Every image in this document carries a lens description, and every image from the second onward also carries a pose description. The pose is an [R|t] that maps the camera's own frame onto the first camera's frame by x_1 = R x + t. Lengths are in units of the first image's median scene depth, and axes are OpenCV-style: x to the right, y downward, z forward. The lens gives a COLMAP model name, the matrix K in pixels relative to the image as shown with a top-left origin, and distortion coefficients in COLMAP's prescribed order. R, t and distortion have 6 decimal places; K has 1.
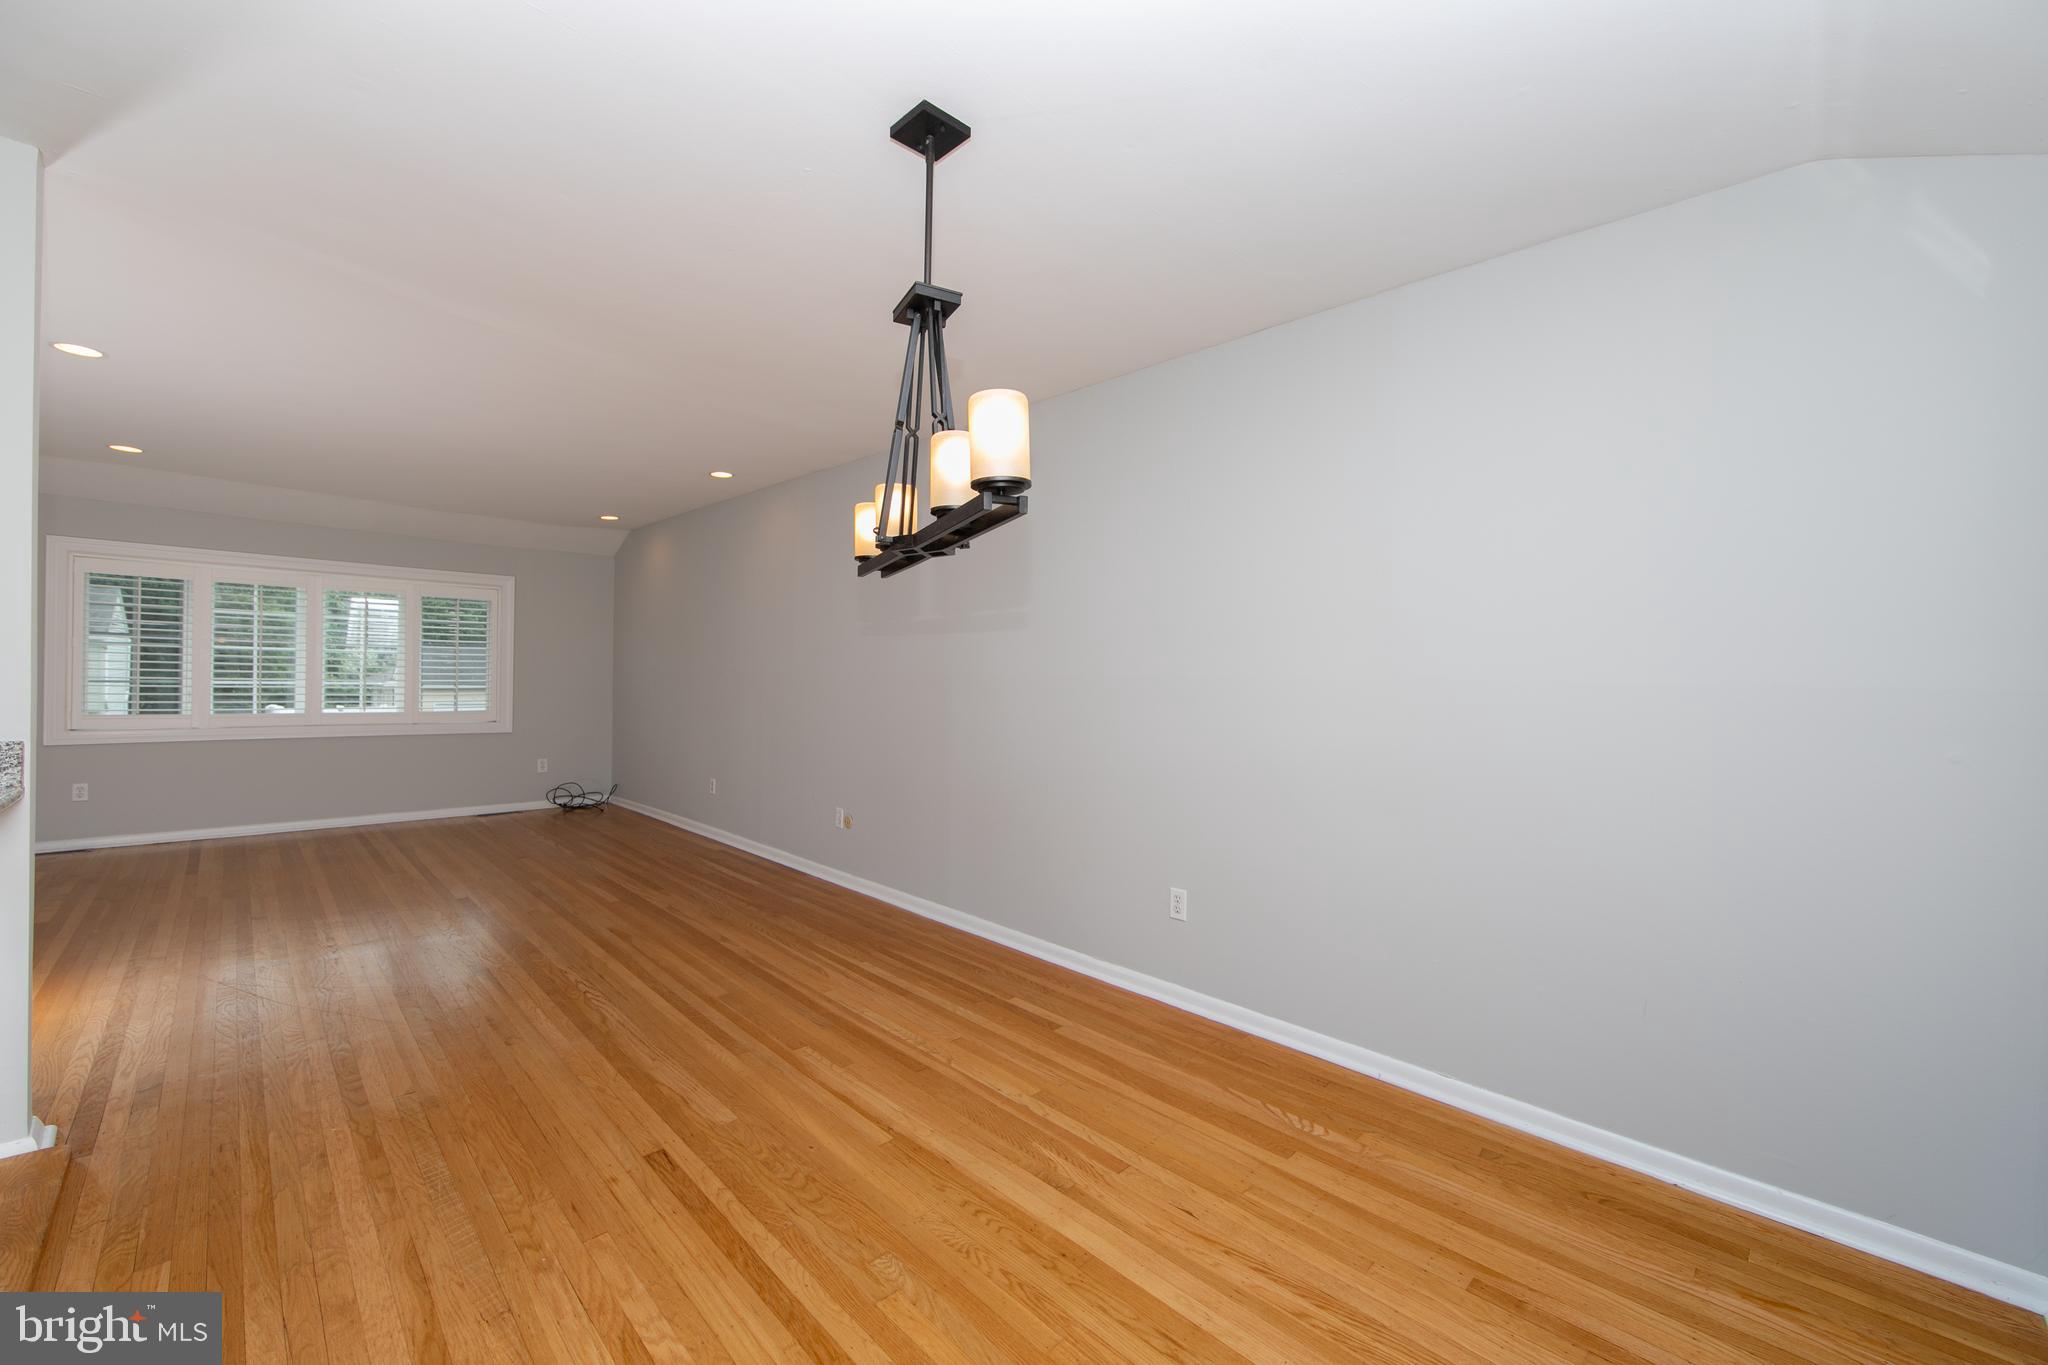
lens RADIAL K [[805.9, 0, 1032.6], [0, 805.9, 677.4], [0, 0, 1]] dist [-0.001389, 0.000406]
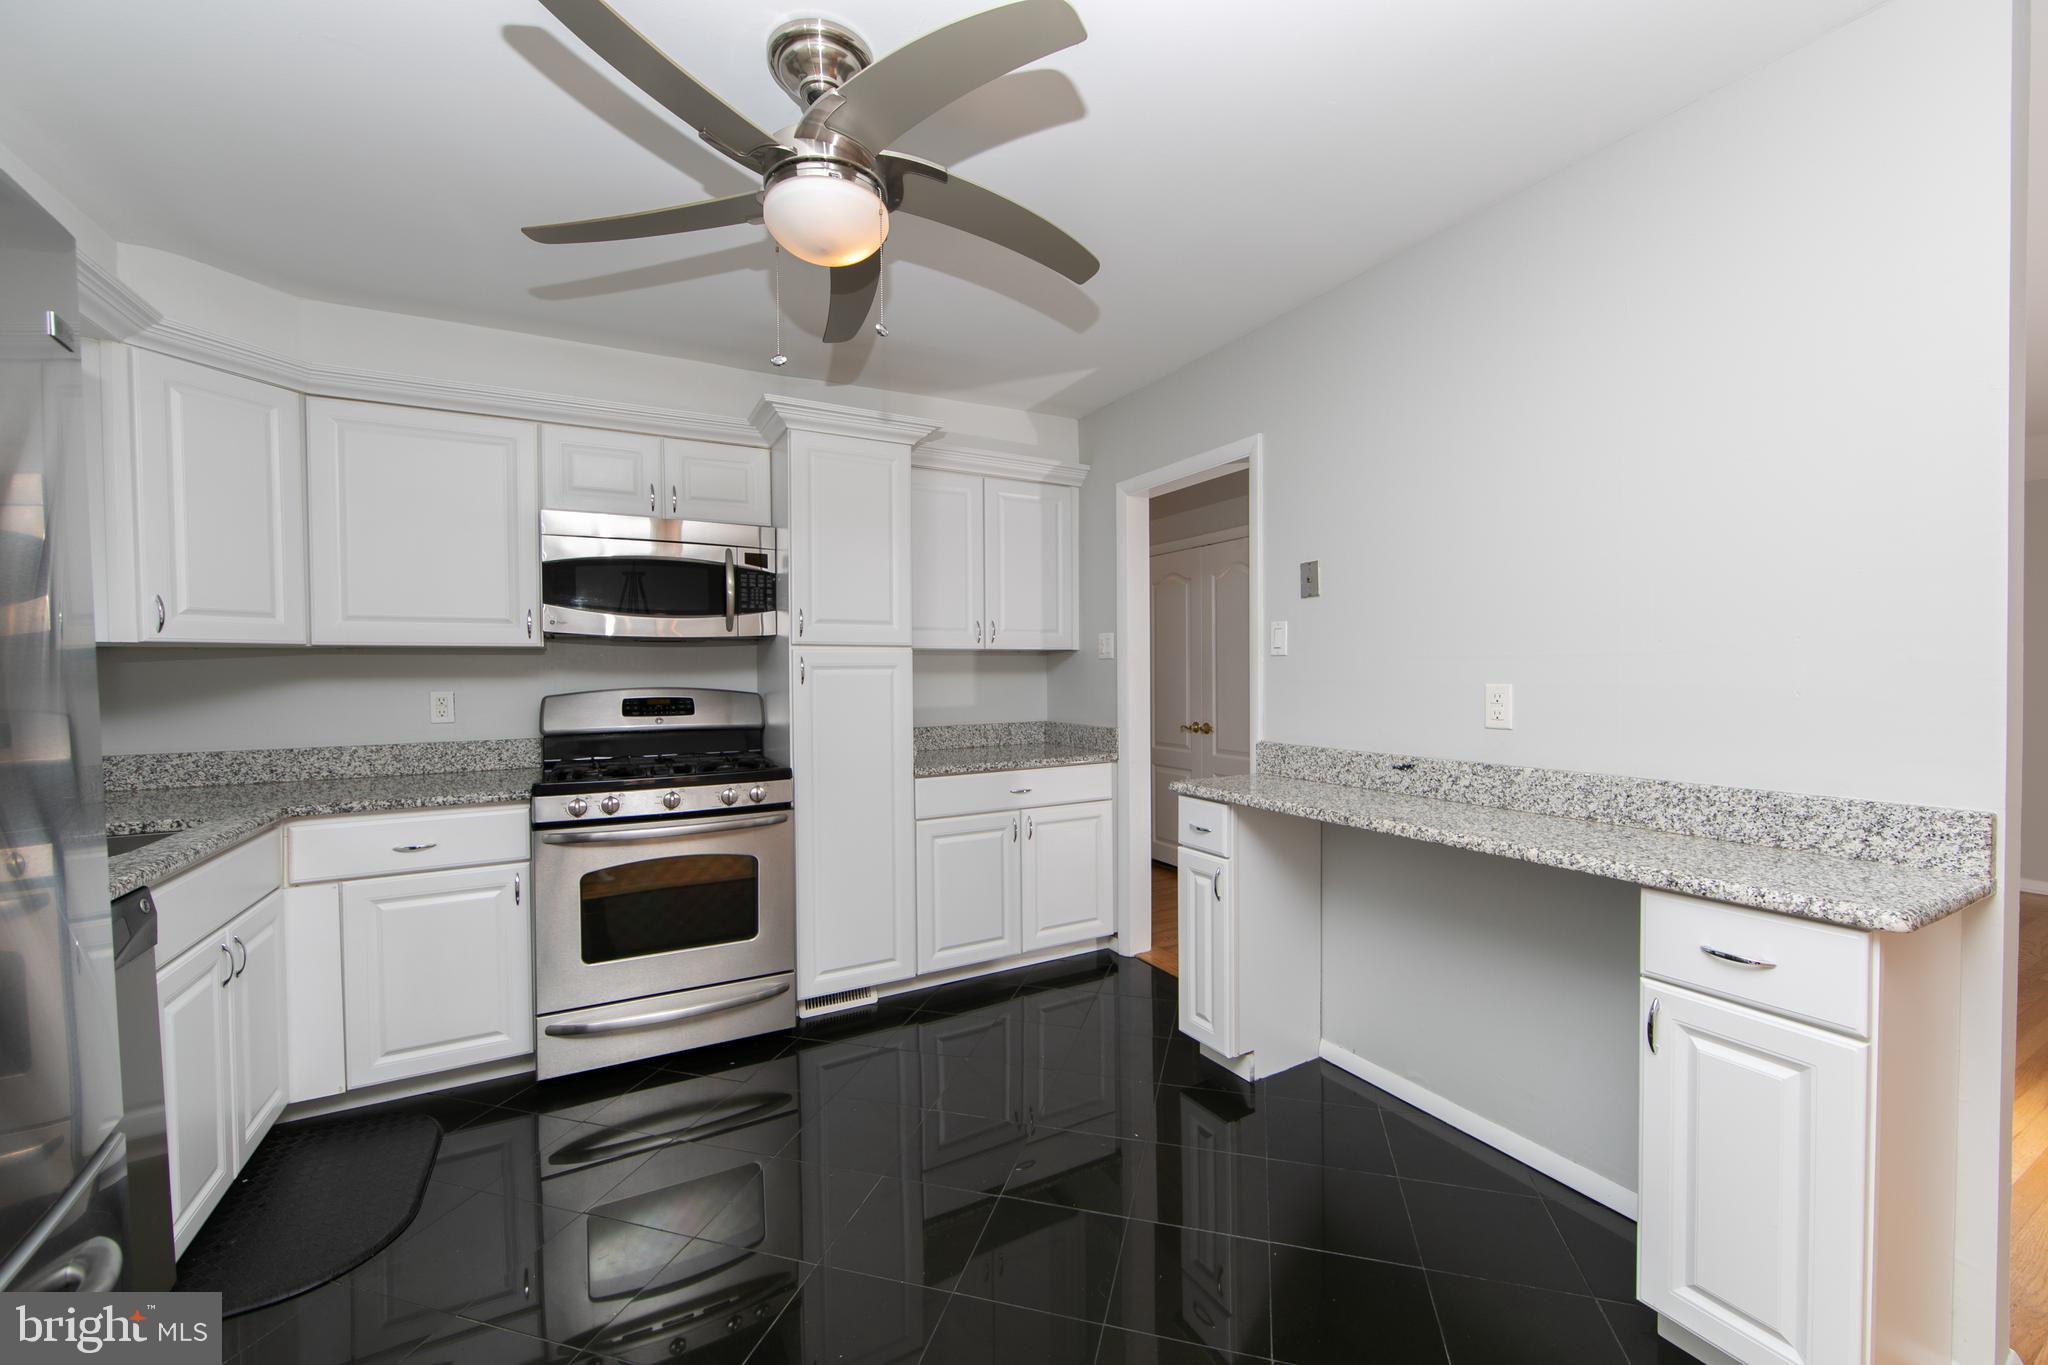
lens RADIAL K [[805.9, 0, 1019.4], [0, 805.9, 688.5], [0, 0, 1]] dist [-0.001389, 0.000406]
pose [[-0.288718, 0.005911, -0.957396, -0.249520], [0.005134, 0.999976, 0.004626, -0.028007], [0.957401, -0.003580, -0.288741, 0.287557]]
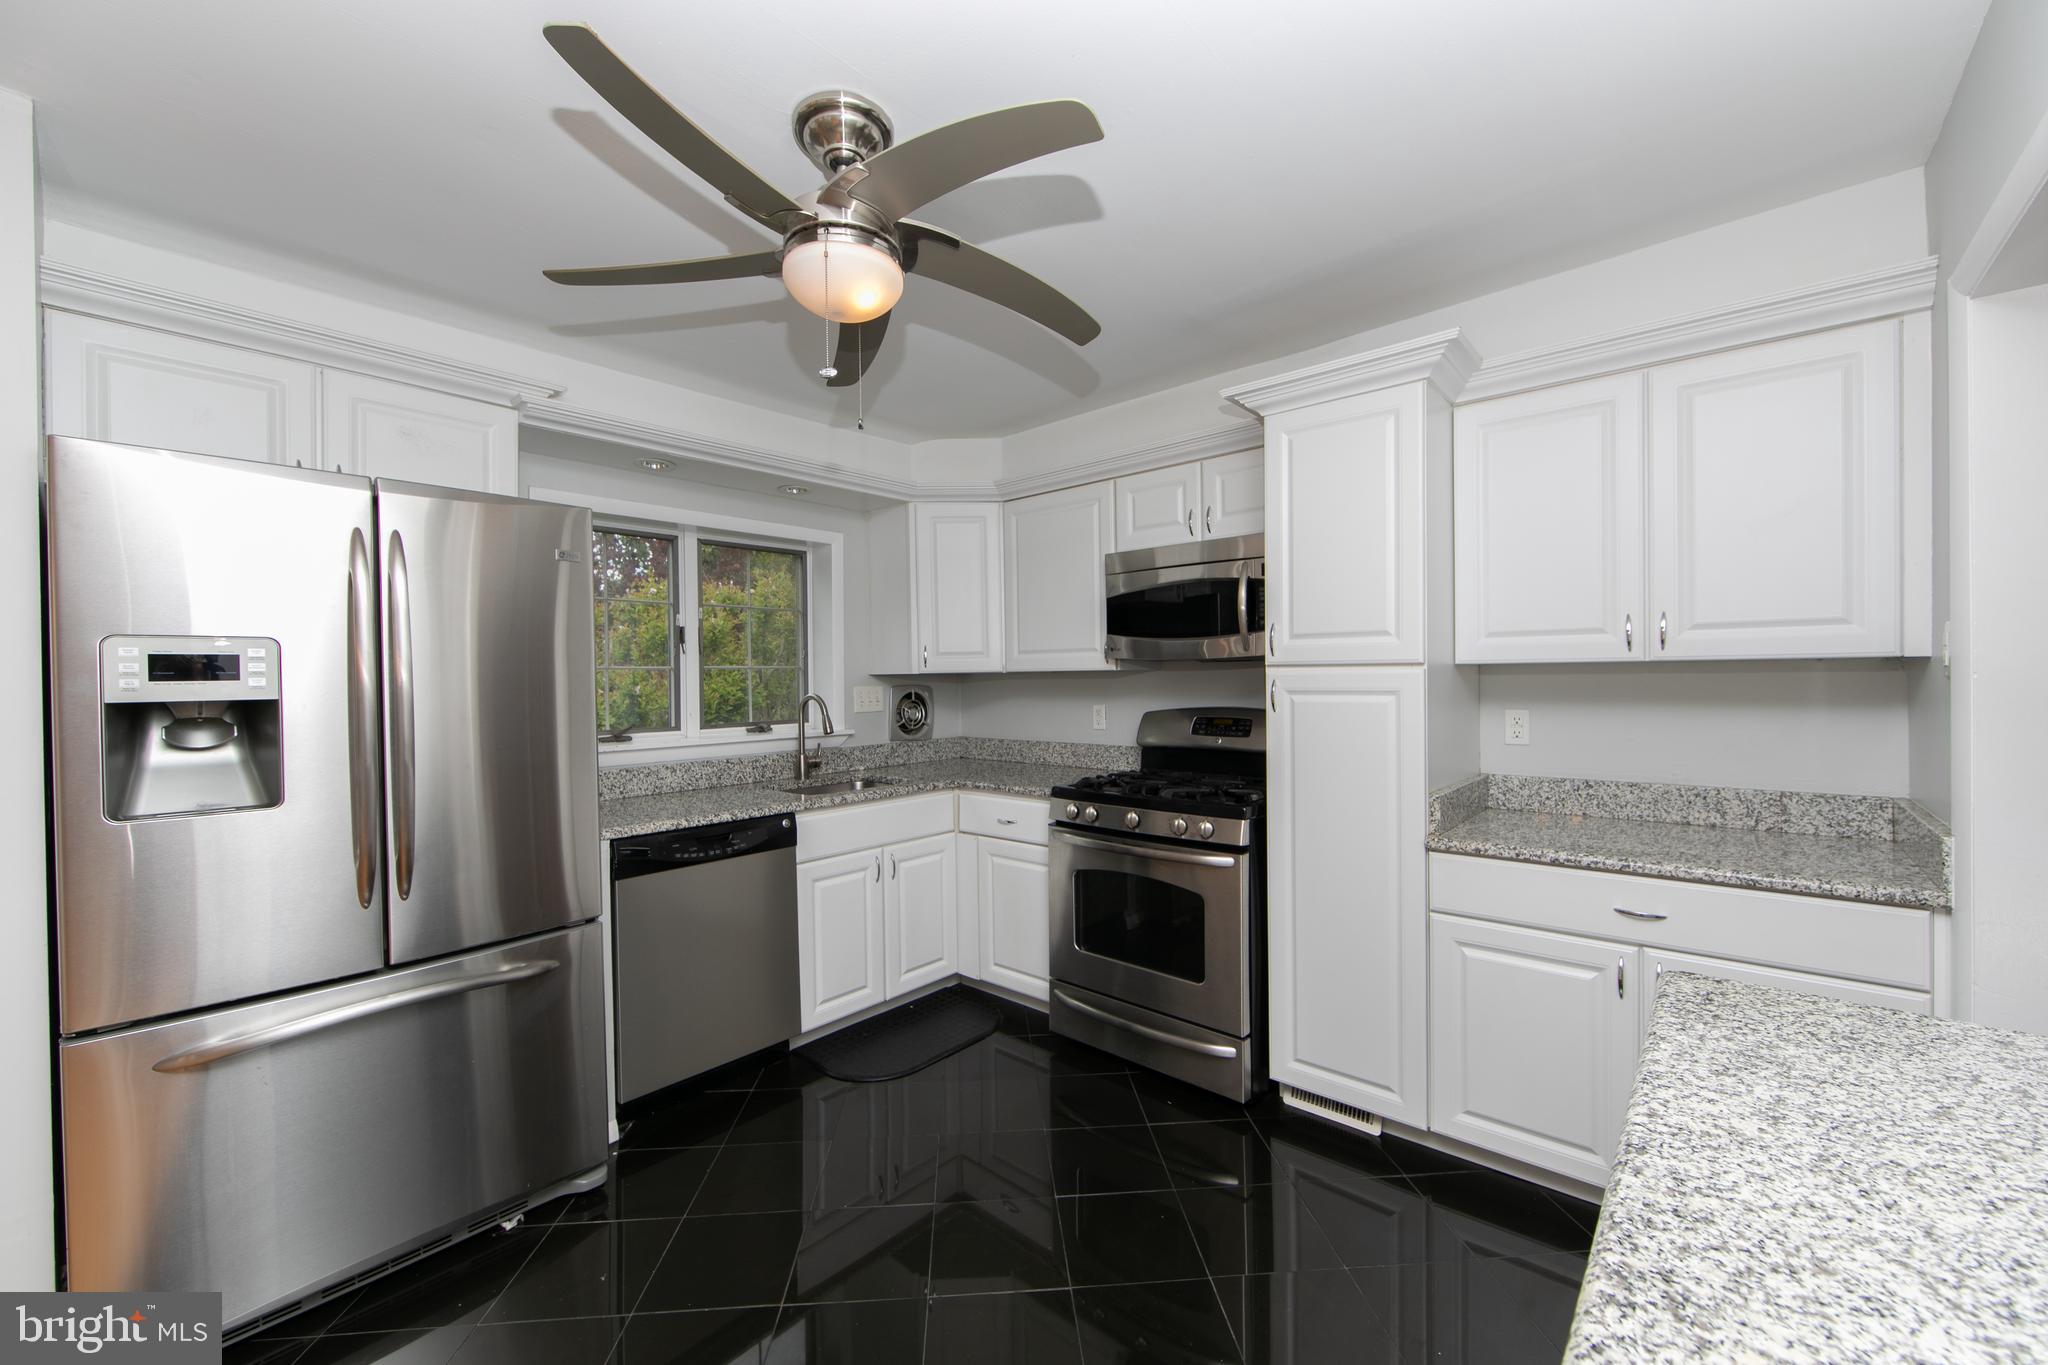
lens RADIAL K [[805.9, 0, 1034.9], [0, 805.9, 684.5], [0, 0, 1]] dist [-0.001389, 0.000406]
pose [[-0.997589, -0.007494, -0.068994, -0.863010], [-0.007928, 0.999950, 0.006017, -0.064534], [0.068945, 0.006549, -0.997599, 0.594176]]
